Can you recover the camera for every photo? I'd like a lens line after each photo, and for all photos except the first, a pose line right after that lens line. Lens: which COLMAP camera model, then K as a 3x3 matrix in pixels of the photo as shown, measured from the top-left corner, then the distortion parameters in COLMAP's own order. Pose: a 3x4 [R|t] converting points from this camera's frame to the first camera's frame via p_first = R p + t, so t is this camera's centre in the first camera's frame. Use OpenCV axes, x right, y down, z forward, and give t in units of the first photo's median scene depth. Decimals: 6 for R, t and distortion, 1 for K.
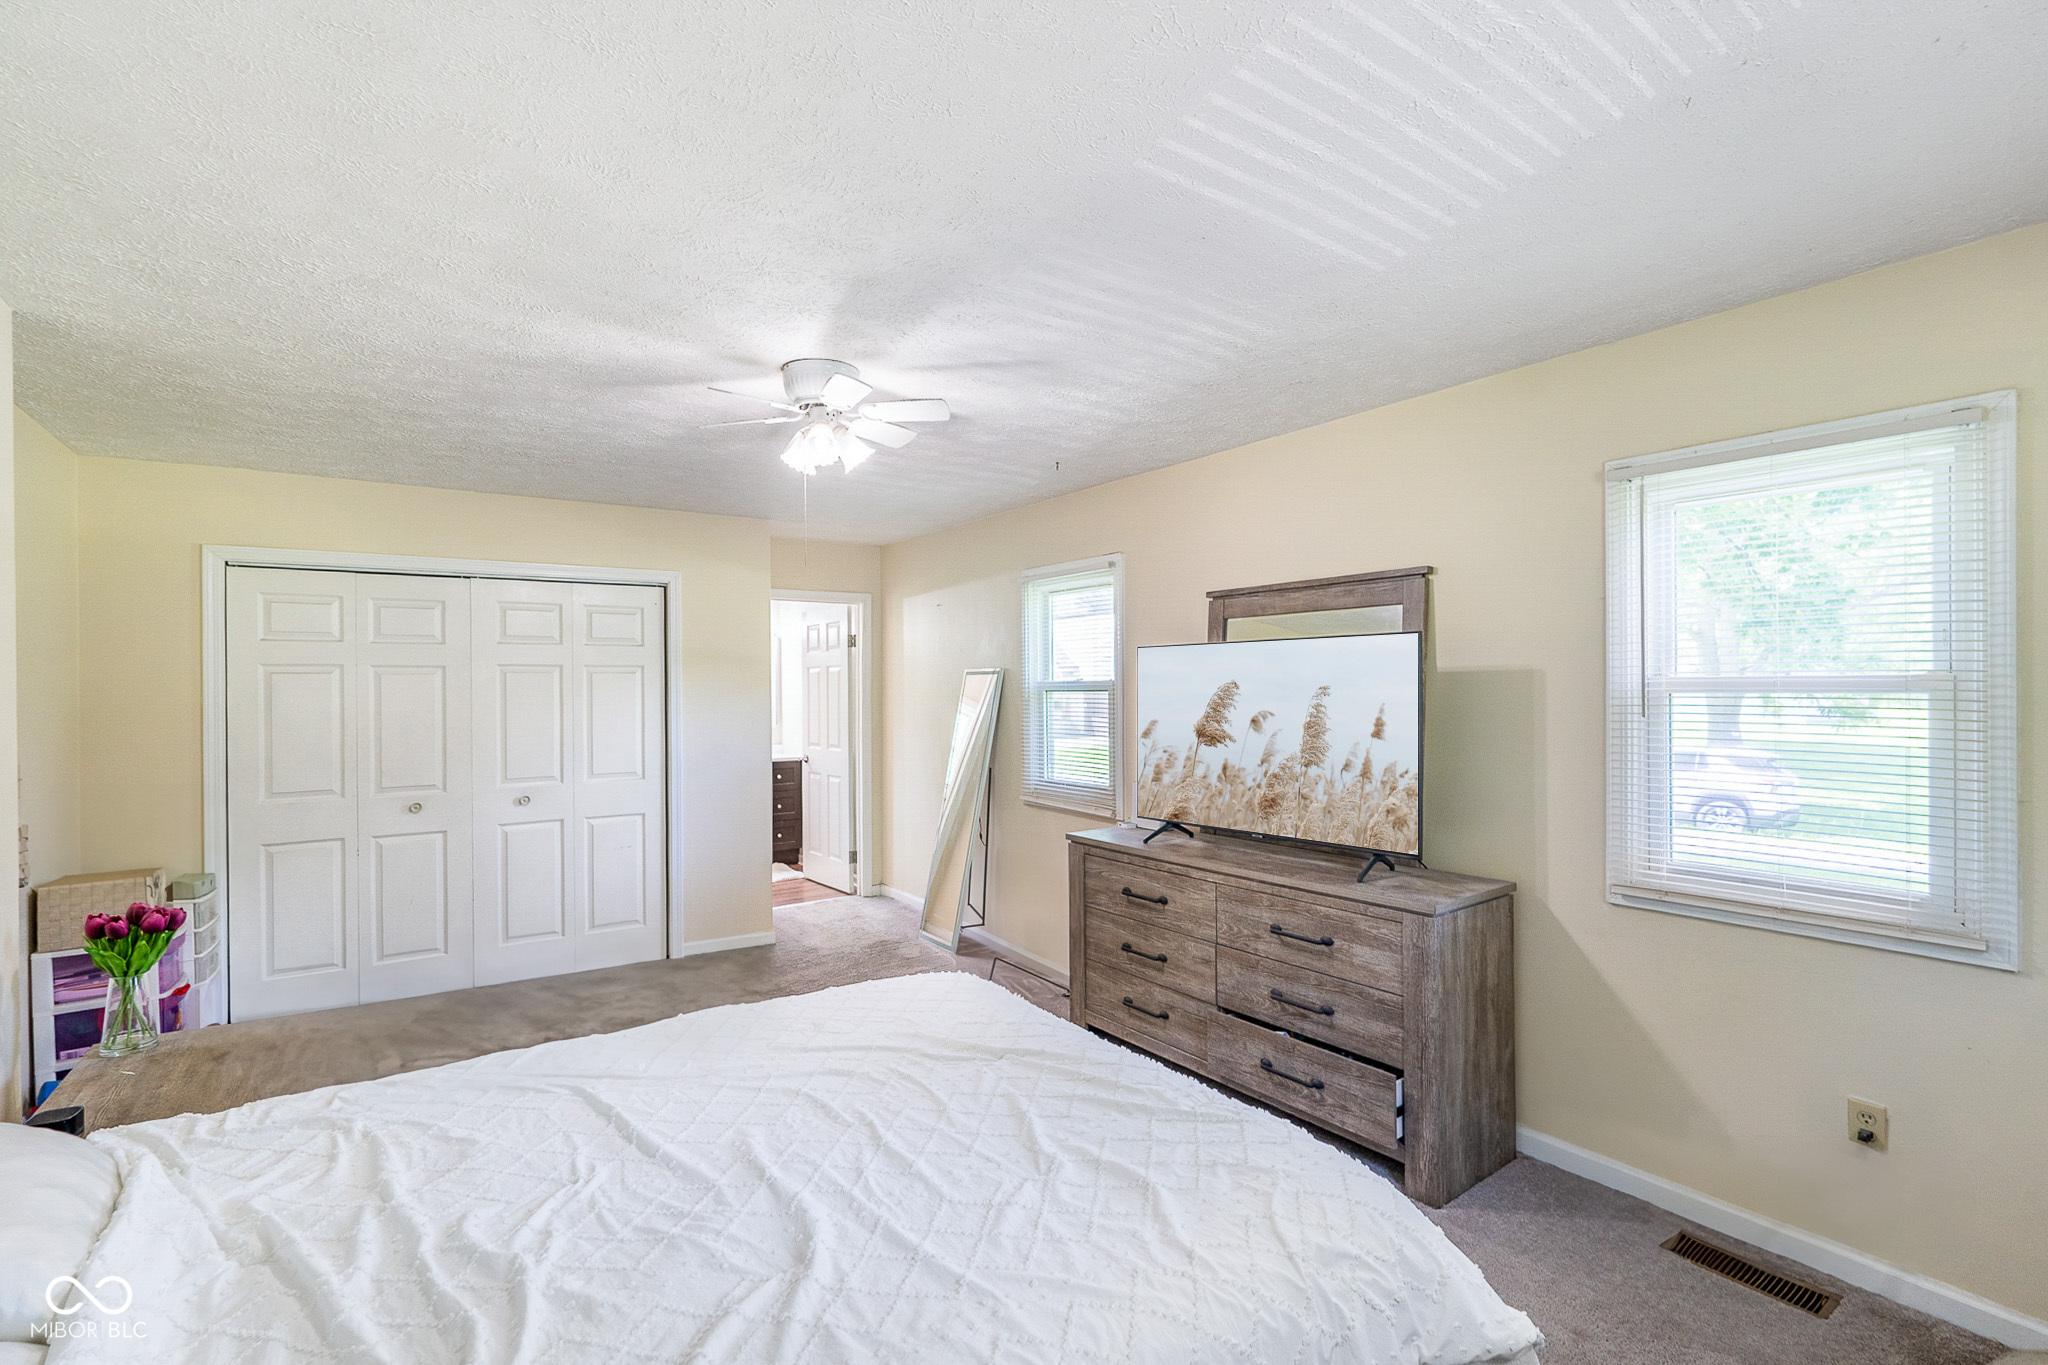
lens RADIAL K [[939.1, 0, 1011.5], [0, 939.1, 693.0], [0, 0, 1]] dist [-0.004631, -0.001073]
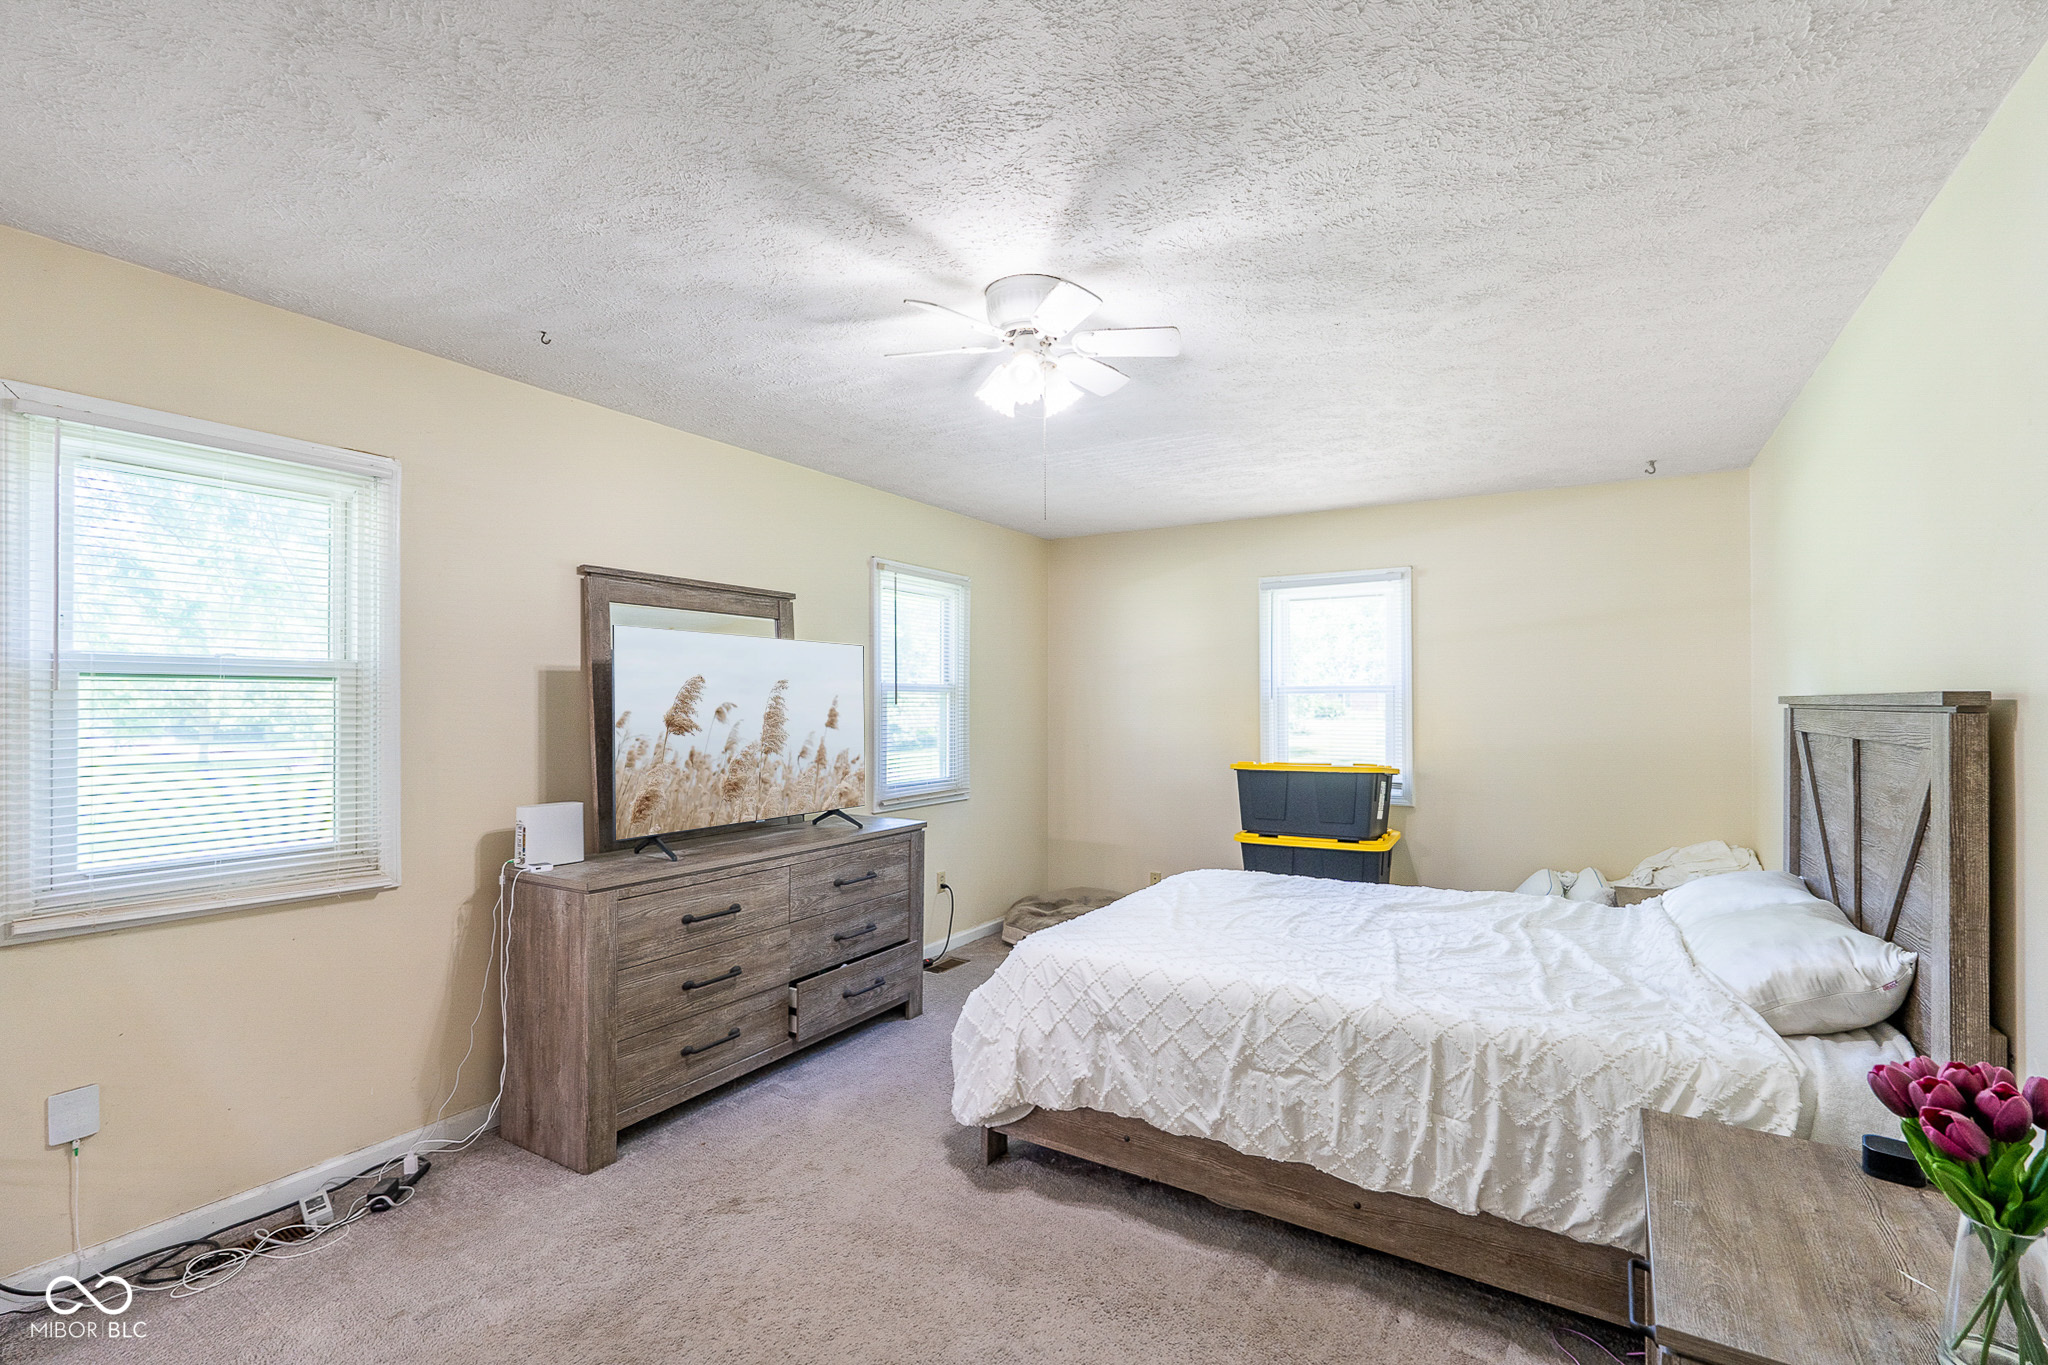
lens RADIAL K [[939.1, 0, 1010.6], [0, 939.1, 692.8], [0, 0, 1]] dist [-0.004631, -0.001073]
pose [[-0.409228, 0.017824, 0.912258, -0.843433], [0.004066, 0.999835, -0.017712, 0.027673], [-0.912423, -0.003539, -0.409233, 1.195620]]
